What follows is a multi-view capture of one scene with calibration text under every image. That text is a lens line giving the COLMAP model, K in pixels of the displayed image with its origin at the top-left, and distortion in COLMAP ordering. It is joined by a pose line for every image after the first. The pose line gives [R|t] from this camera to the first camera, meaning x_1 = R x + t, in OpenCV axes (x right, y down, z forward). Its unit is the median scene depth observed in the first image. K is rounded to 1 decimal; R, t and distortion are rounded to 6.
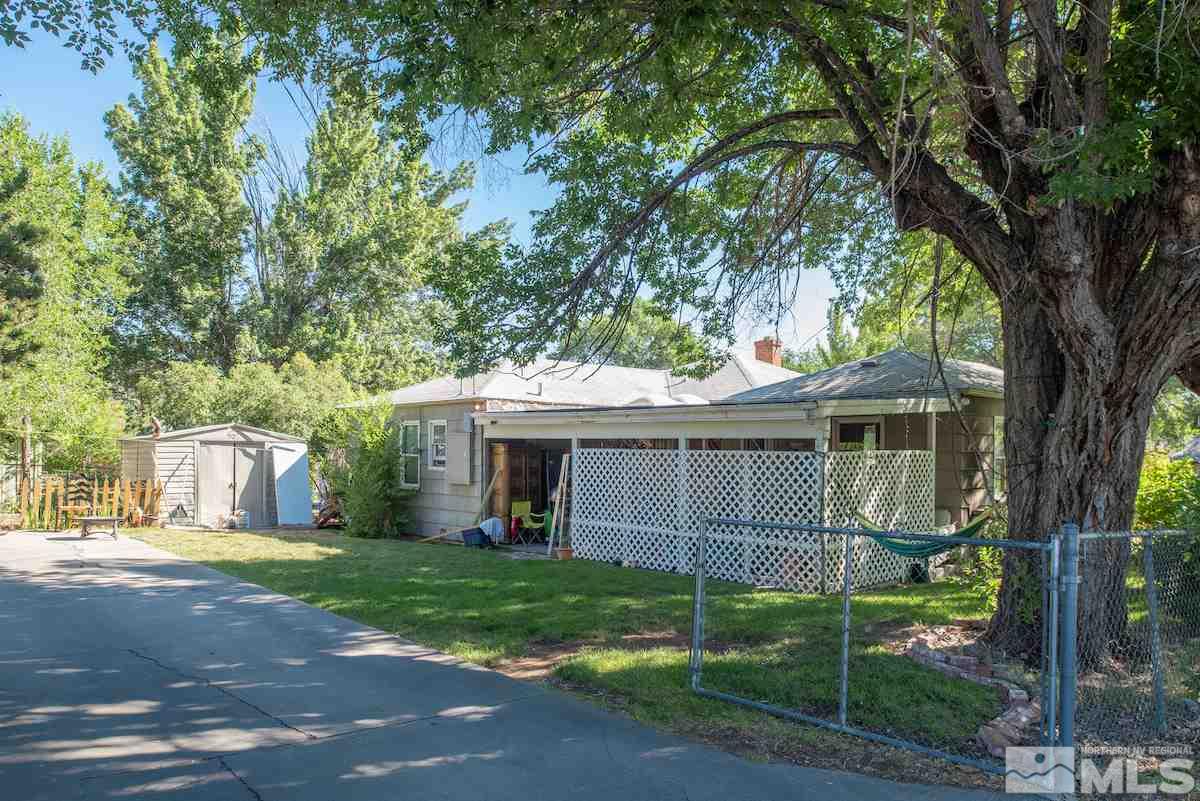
lens RADIAL K [[935.4, 0, 598.5], [0, 935.4, 372.7], [0, 0, 1]] dist [-0.007758, -0.005624]
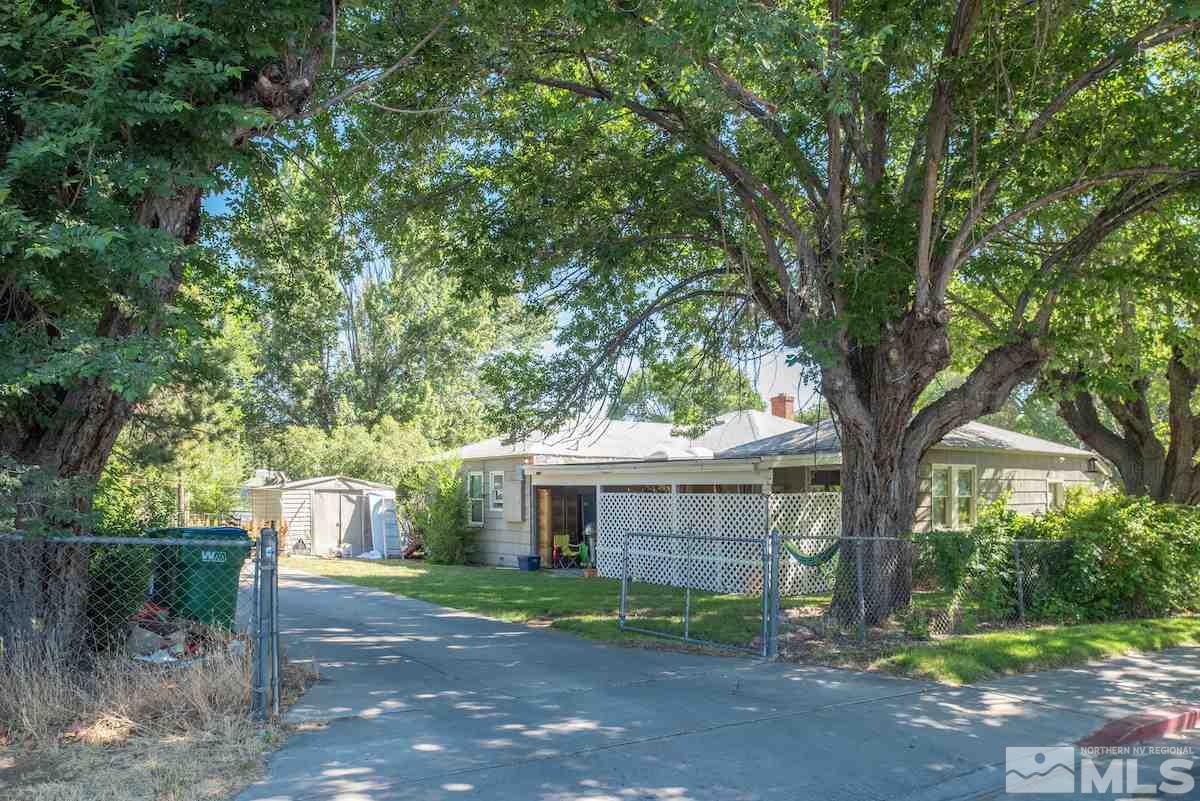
lens RADIAL K [[935.4, 0, 598.5], [0, 935.4, 372.7], [0, 0, 1]] dist [-0.007758, -0.005624]
pose [[0.996978, -0.019427, -0.075217, 0.062713], [0.016011, 0.998824, -0.045752, -0.022312], [0.076018, 0.044410, 0.996117, -0.255971]]
